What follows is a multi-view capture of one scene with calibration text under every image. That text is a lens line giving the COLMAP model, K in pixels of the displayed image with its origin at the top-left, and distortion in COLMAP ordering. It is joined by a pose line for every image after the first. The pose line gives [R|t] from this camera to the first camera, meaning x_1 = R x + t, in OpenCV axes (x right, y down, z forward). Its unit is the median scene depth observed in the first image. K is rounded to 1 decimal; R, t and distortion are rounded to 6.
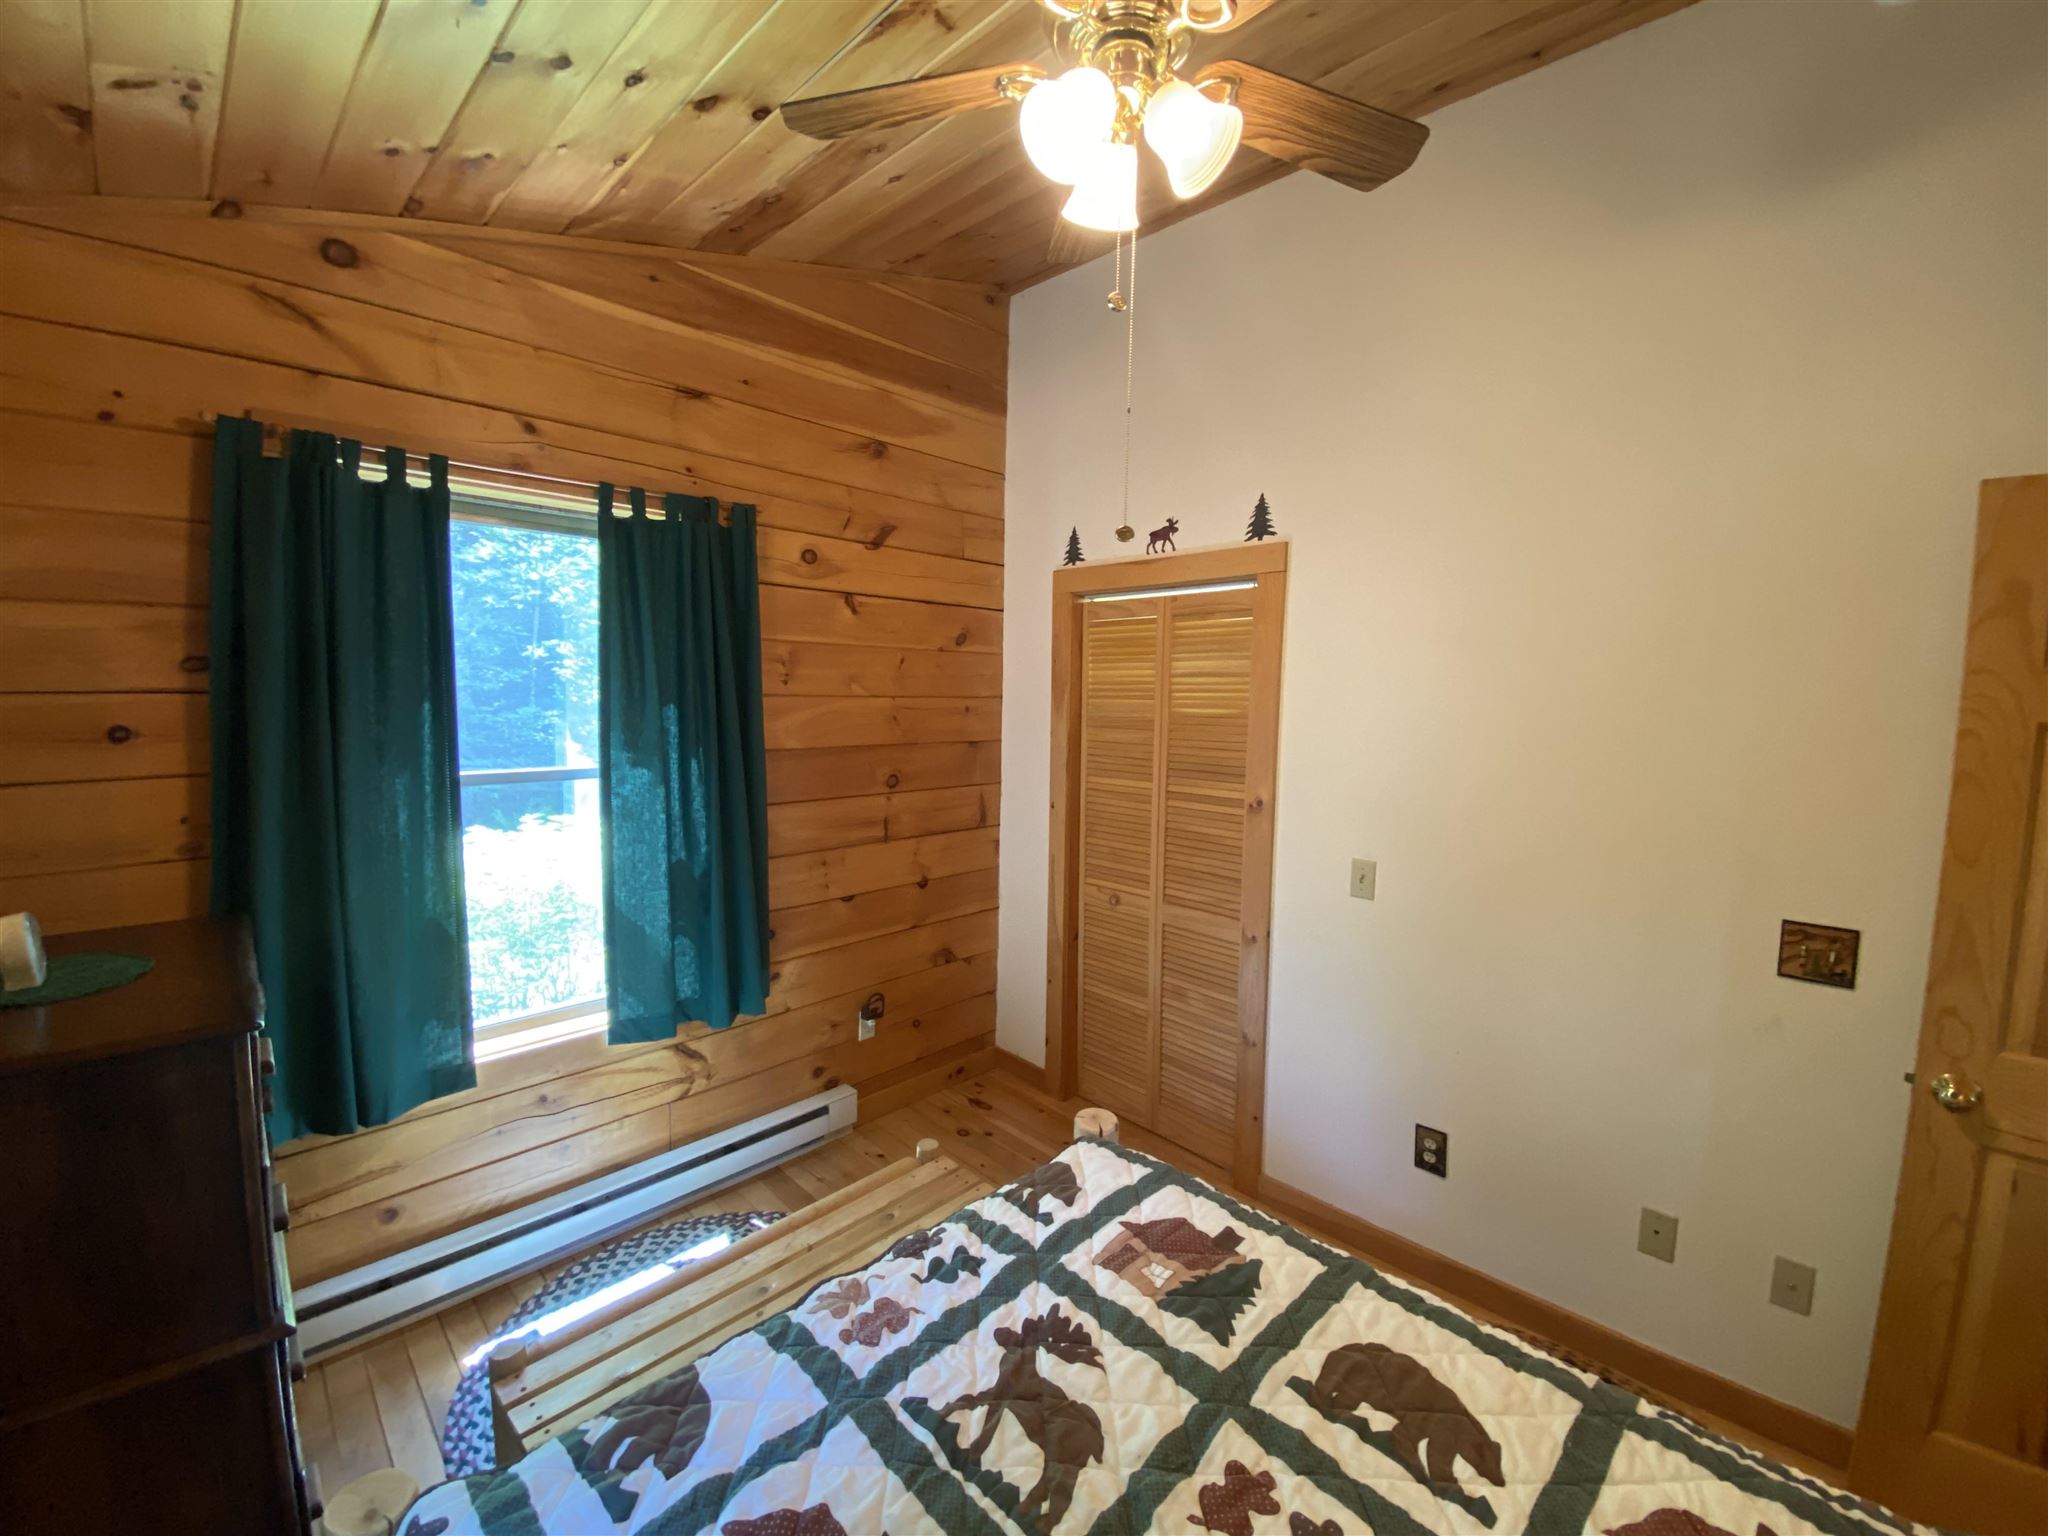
lens RADIAL K [[832.2, 0, 1023.9], [0, 832.2, 762.0], [0, 0, 1]] dist [0.000291, -0.009912]
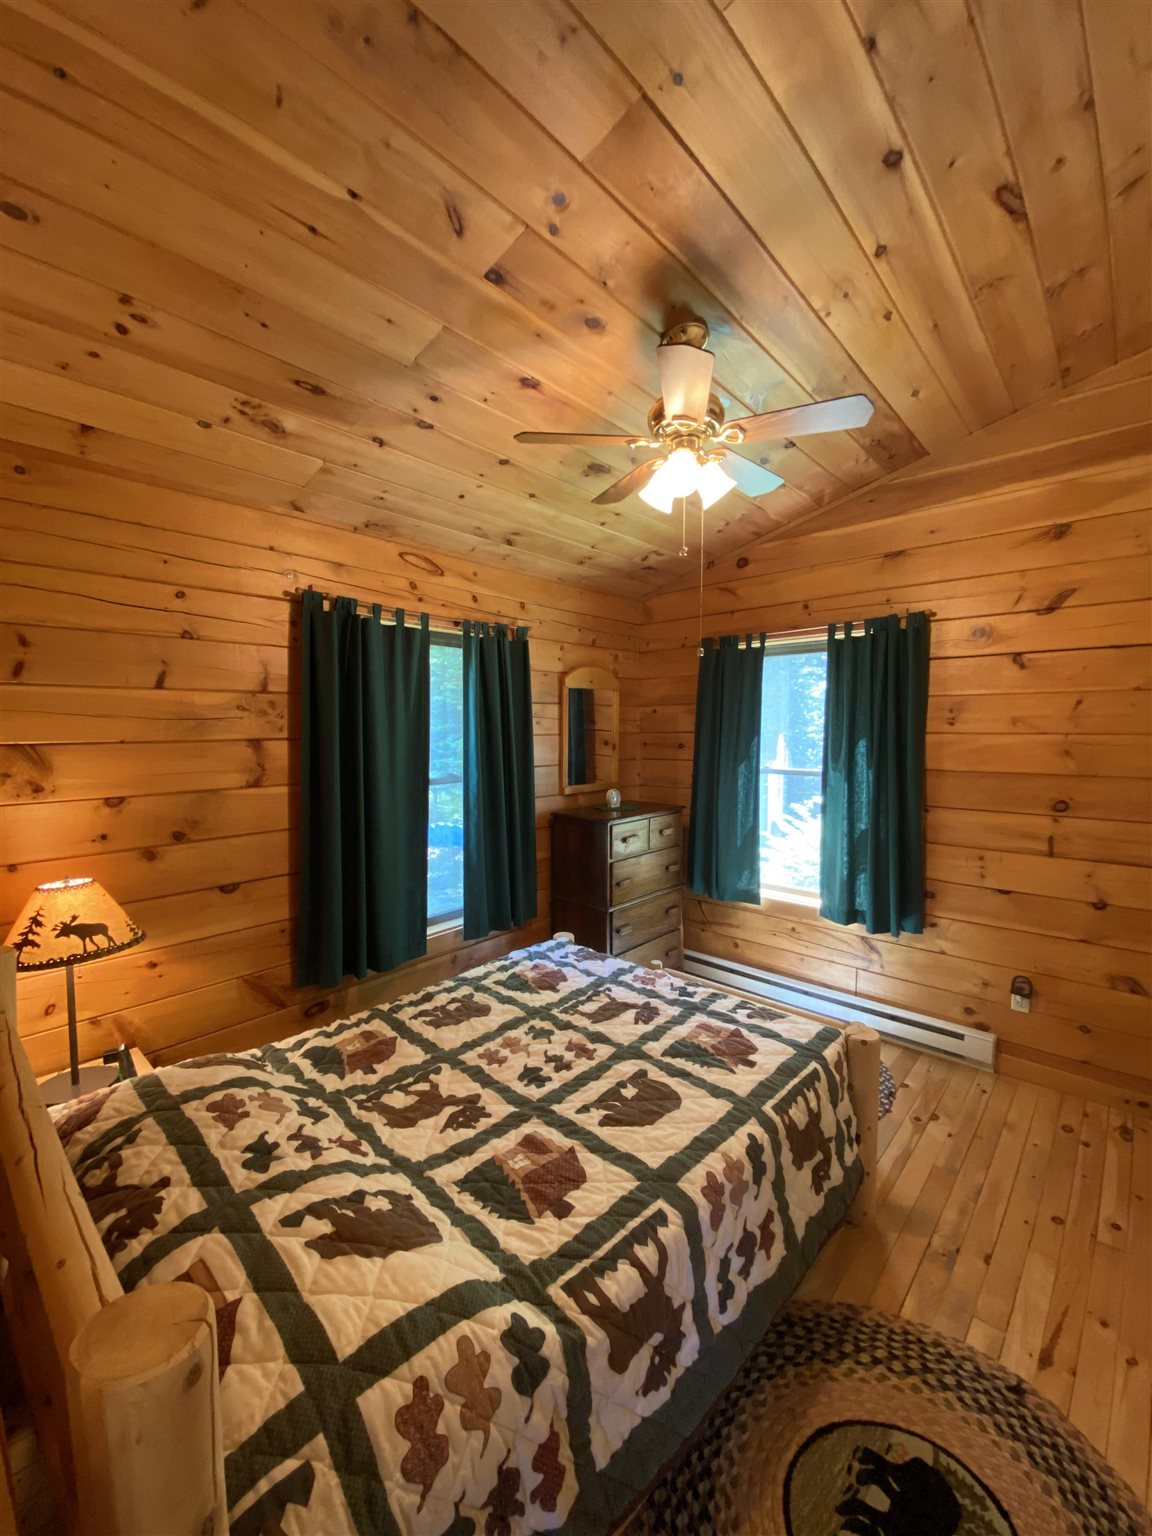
lens RADIAL K [[624.1, 0, 577.8], [0, 624.1, 771.8], [0, 0, 1]] dist [0.000291, -0.009912]
pose [[0.034993, 0.051676, -0.998051, 0.904247], [-0.085876, 0.995124, 0.048514, -0.012056], [0.995691, 0.084011, 0.039260, 0.368391]]
